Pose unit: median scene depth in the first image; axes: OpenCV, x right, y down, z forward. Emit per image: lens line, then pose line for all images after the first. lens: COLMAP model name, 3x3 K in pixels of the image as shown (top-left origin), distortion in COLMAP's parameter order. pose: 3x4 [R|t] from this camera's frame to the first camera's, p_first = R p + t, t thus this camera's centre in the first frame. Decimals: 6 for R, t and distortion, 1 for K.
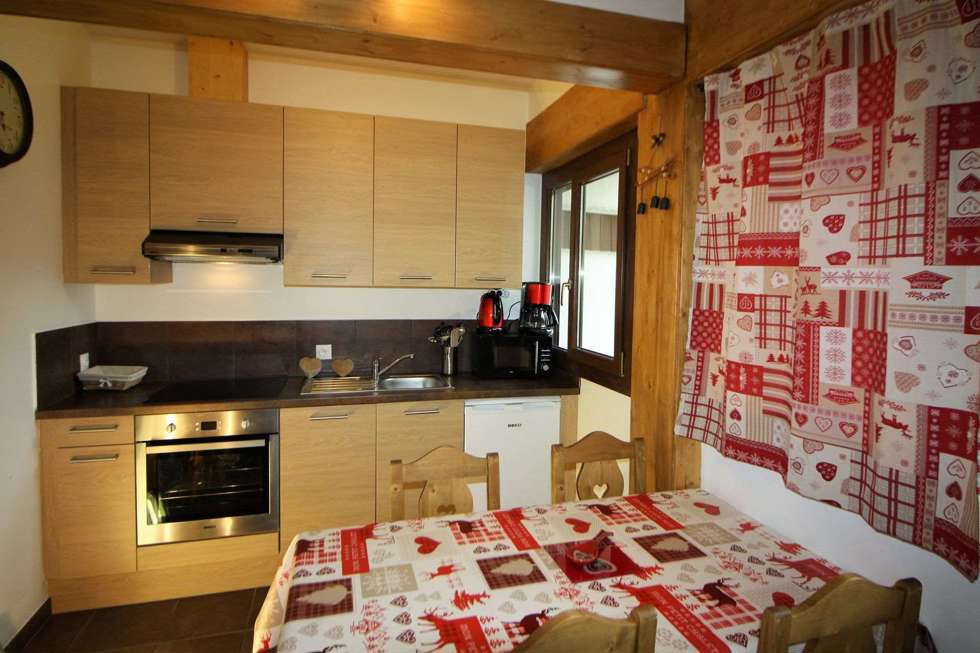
lens RADIAL K [[536.0, 0, 490.0], [0, 536.0, 295.9], [0, 0, 1]] dist [0.040123, -0.055256]
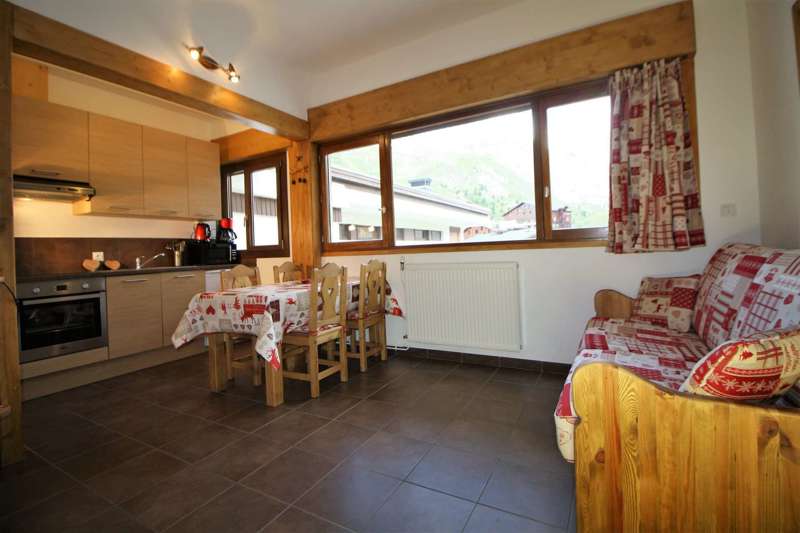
lens RADIAL K [[369.3, 0, 402.8], [0, 369.3, 244.4], [0, 0, 1]] dist [0.012381, -0.021697]
pose [[0.708750, -0.030957, 0.704780, -0.753659], [0.065487, 0.997610, -0.022036, 0.262958], [-0.702414, 0.061772, 0.709083, -0.800091]]
